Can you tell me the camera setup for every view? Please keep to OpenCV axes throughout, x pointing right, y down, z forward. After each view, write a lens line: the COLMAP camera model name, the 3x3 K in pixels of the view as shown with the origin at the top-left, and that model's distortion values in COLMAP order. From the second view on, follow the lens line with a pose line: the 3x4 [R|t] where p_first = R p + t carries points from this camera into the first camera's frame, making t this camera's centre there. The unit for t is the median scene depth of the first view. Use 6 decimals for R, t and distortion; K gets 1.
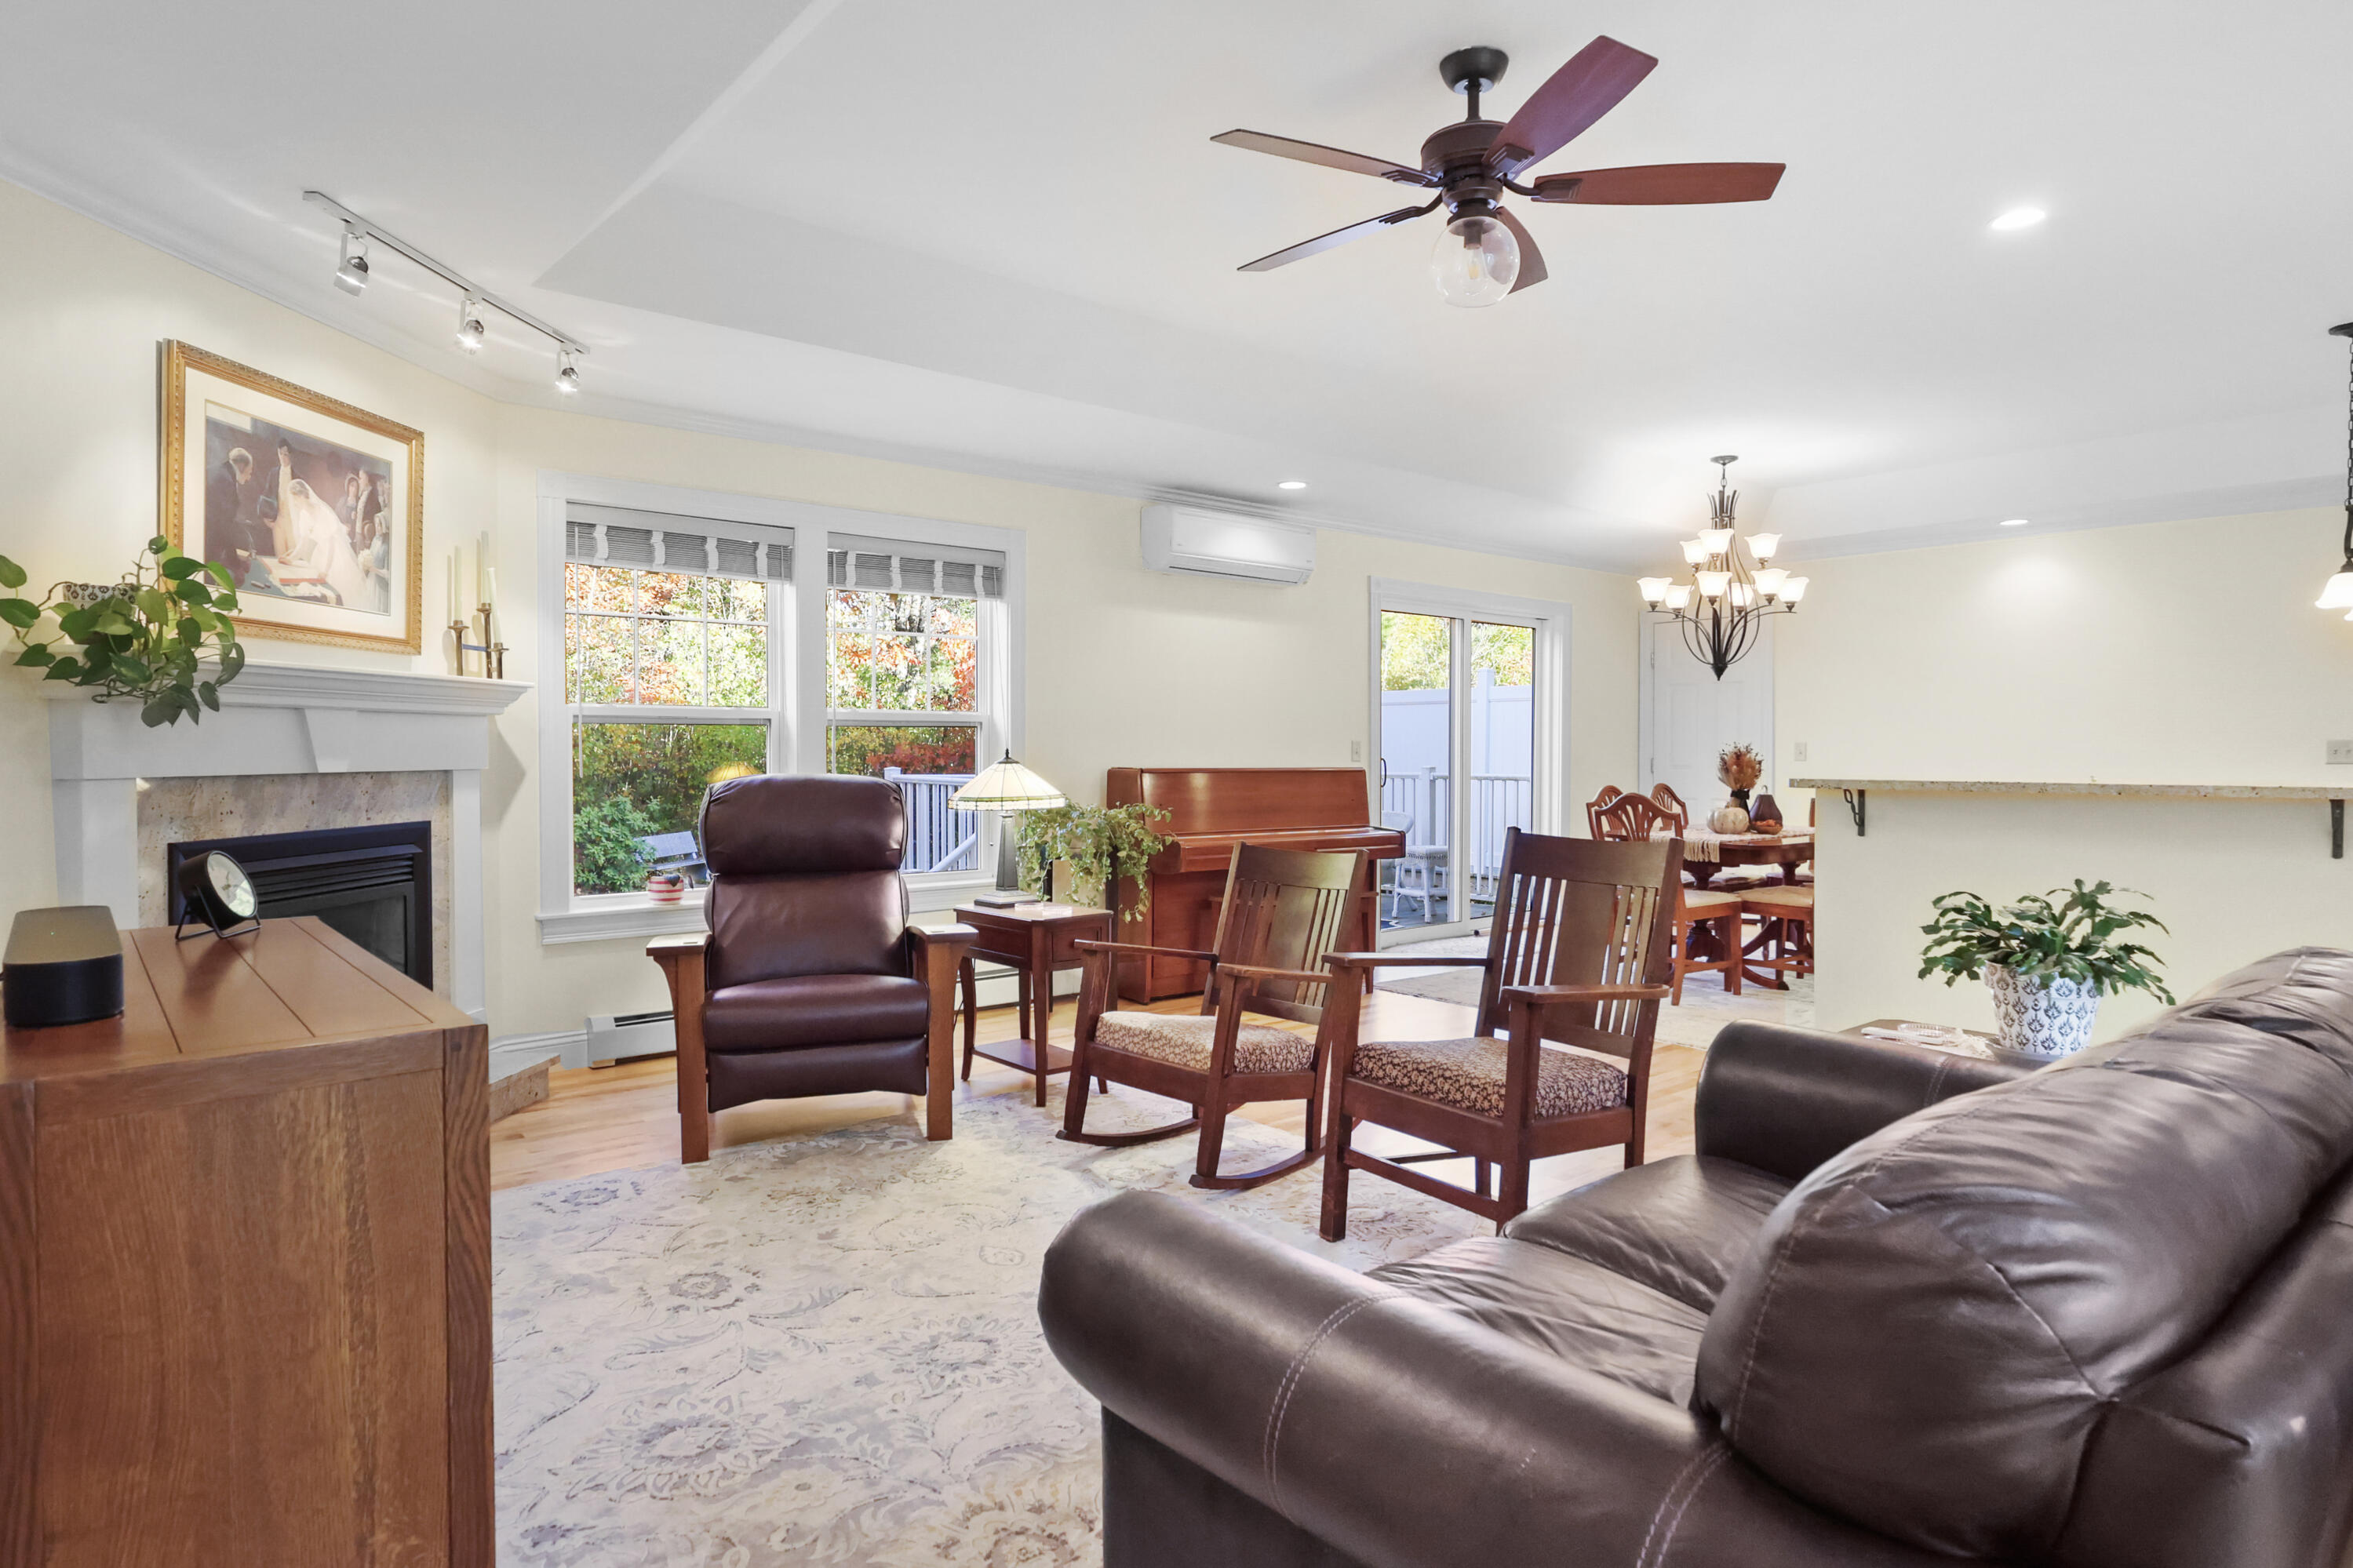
lens RADIAL K [[1307.7, 0, 1187.5], [0, 1307.7, 785.0], [0, 0, 1]] dist [-0.004145, 0.000508]
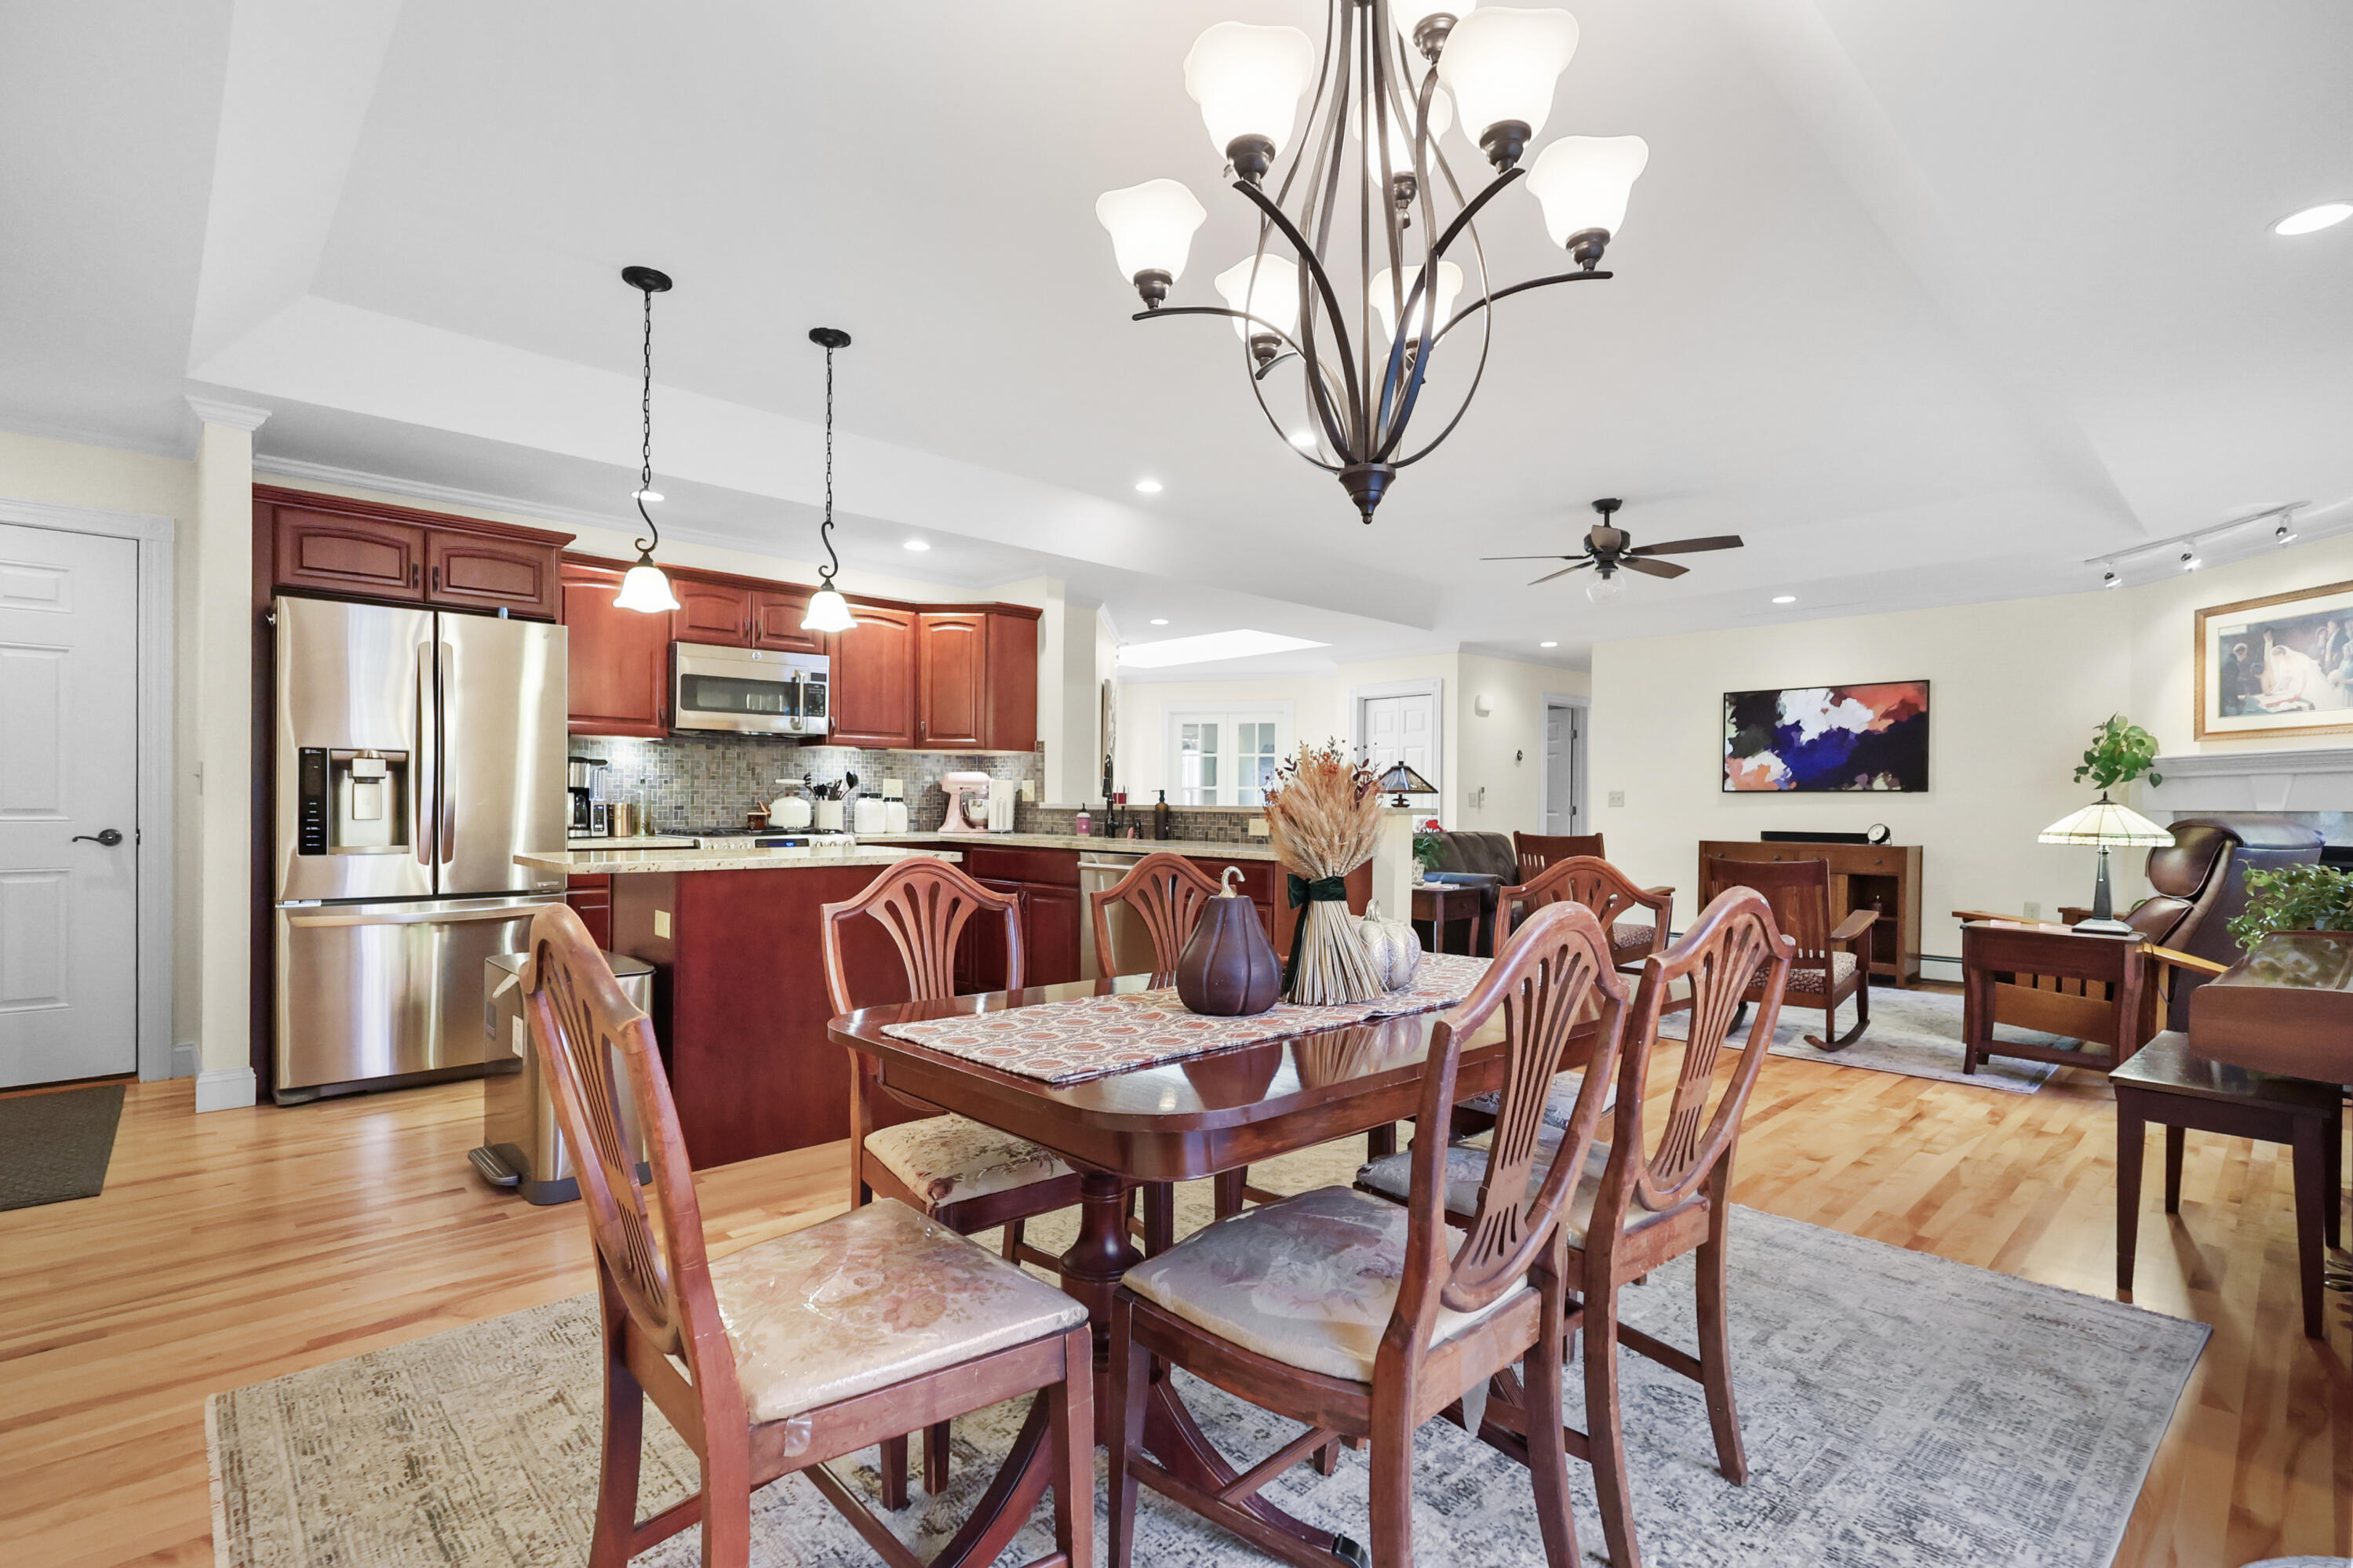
lens RADIAL K [[1096.6, 0, 1188.1], [0, 1096.6, 807.7], [0, 0, 1]] dist [-0.007981, 0.002781]
pose [[-0.998165, -0.007887, -0.060042, 0.818950], [-0.009839, 0.999430, 0.032283, -0.043548], [0.059753, 0.032814, -0.997674, 2.216774]]
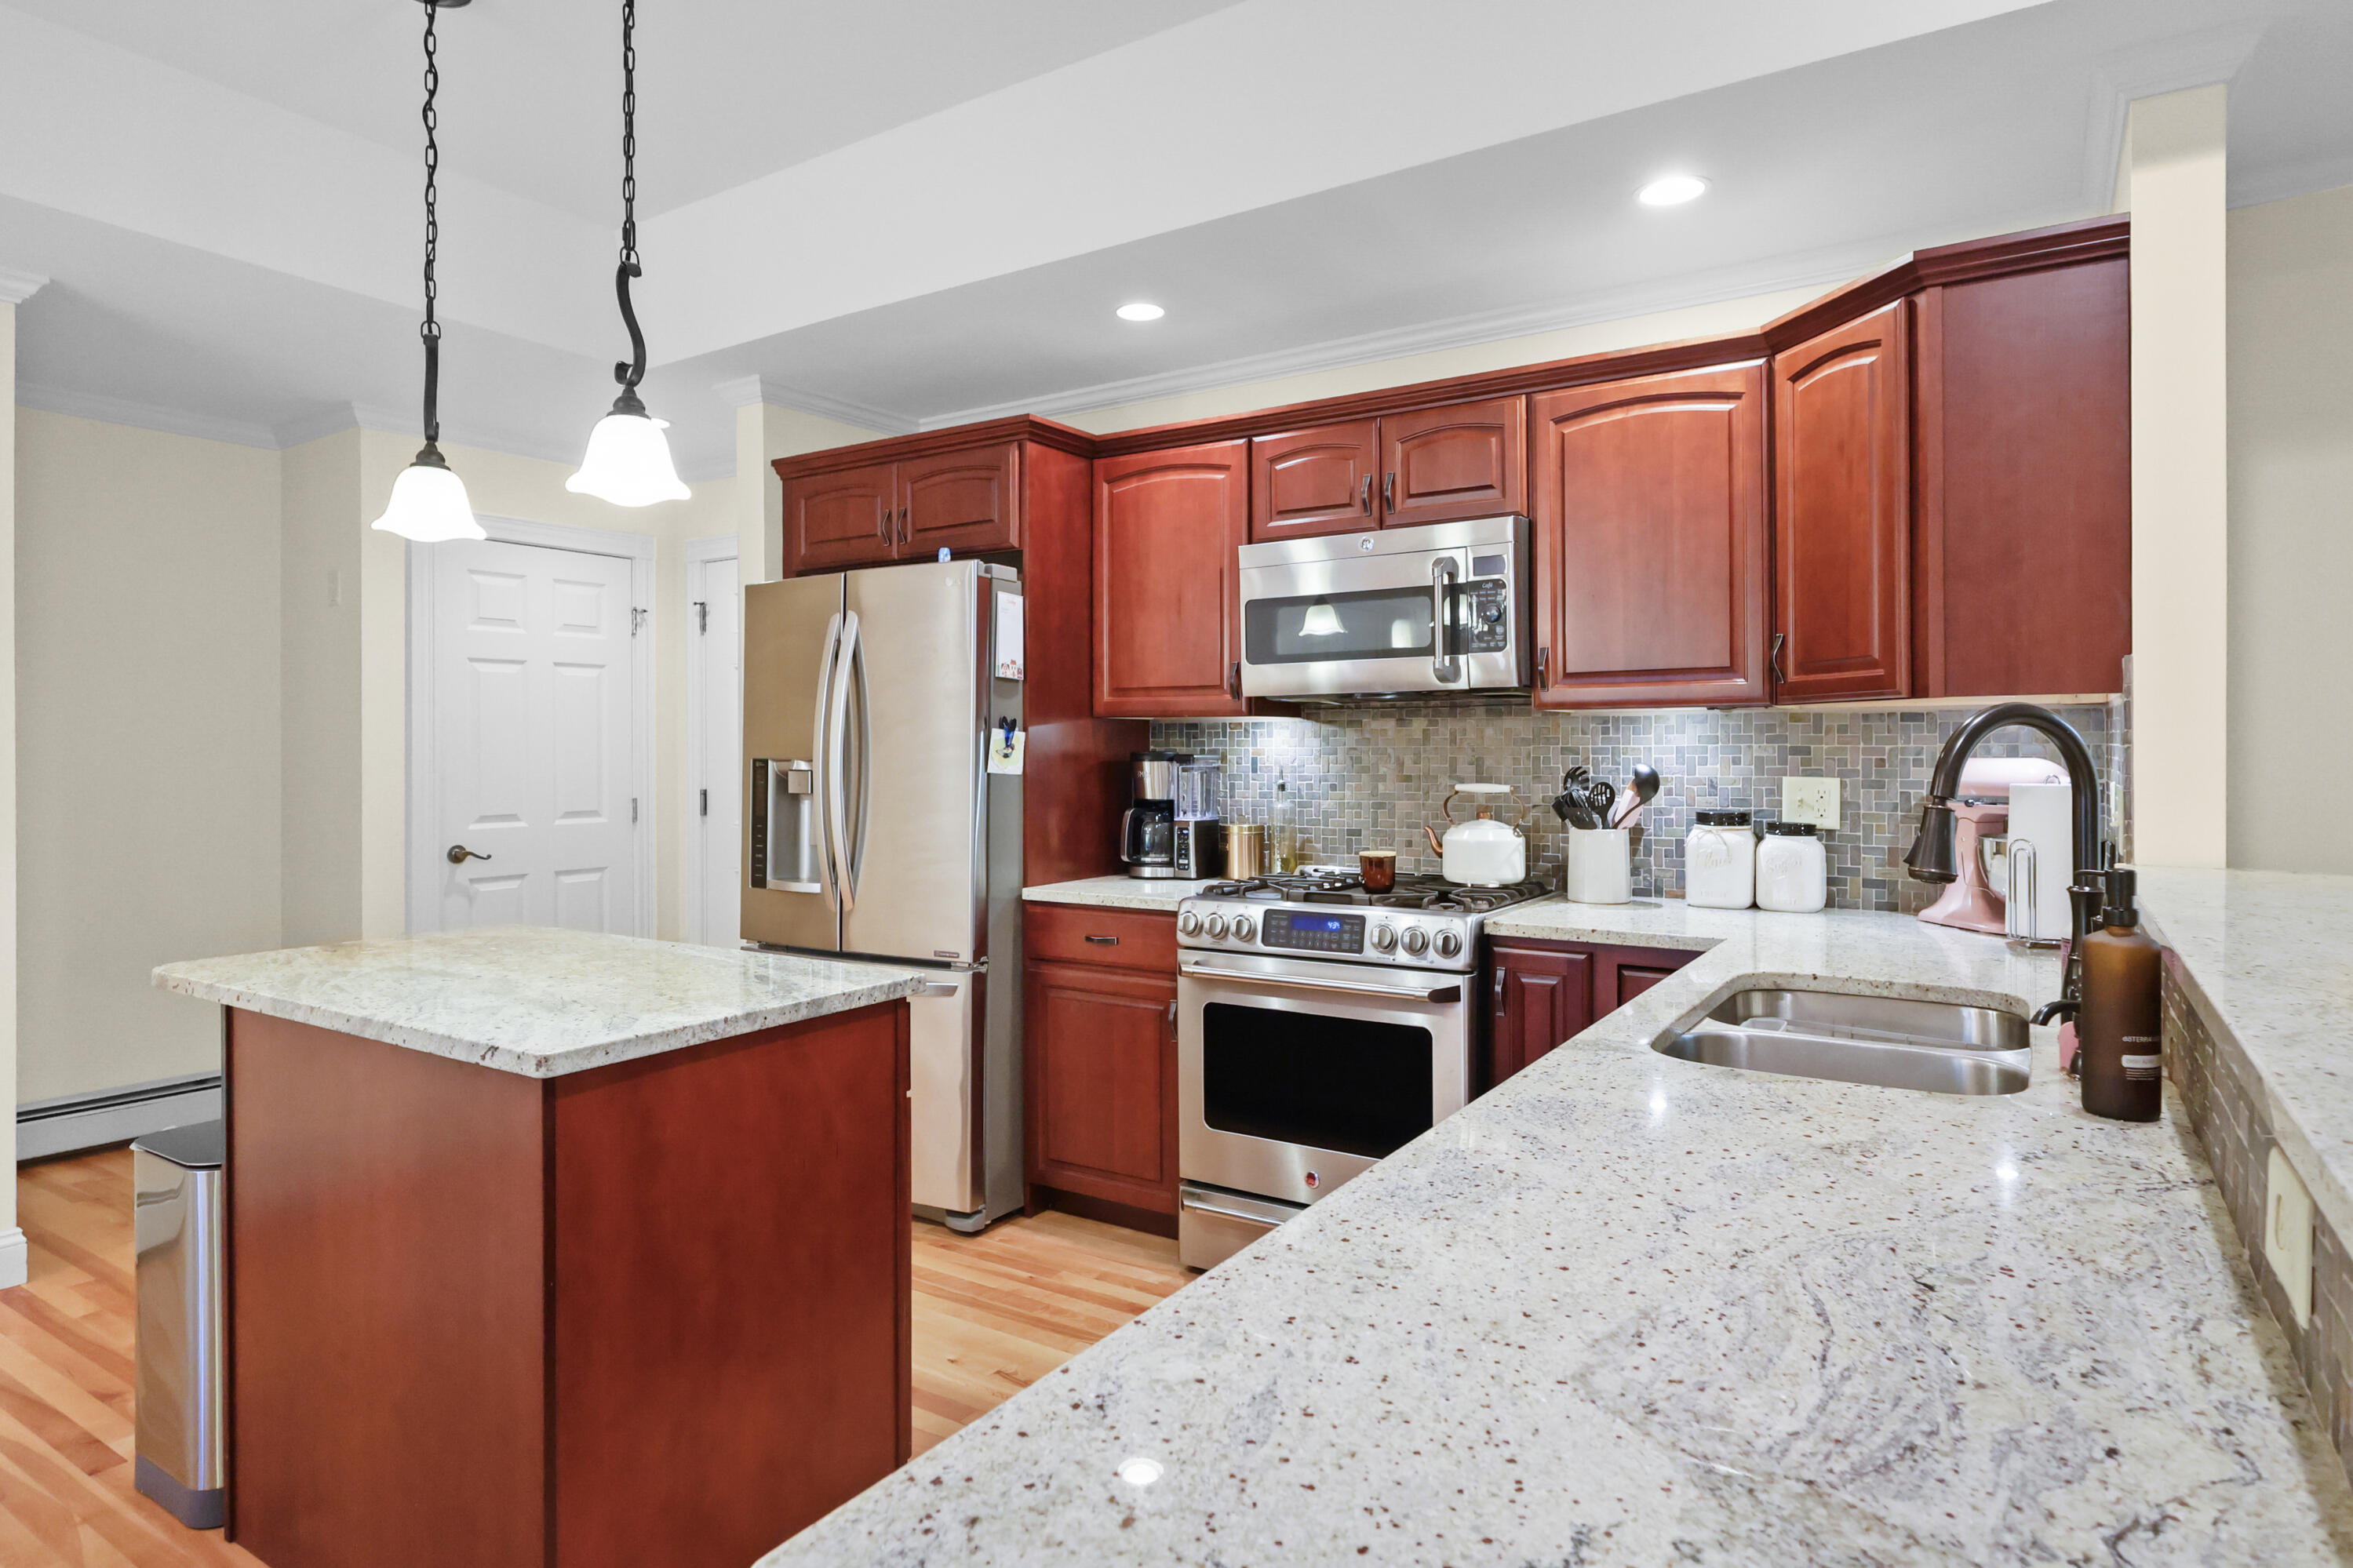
lens RADIAL K [[1307.7, 0, 1170.6], [0, 1307.7, 752.0], [0, 0, 1]] dist [-0.004145, 0.000508]
pose [[-0.279415, 0.000371, 0.960170, 0.507505], [0.028927, 0.999549, 0.008032, -0.061950], [-0.959735, 0.030019, -0.279300, 1.162562]]
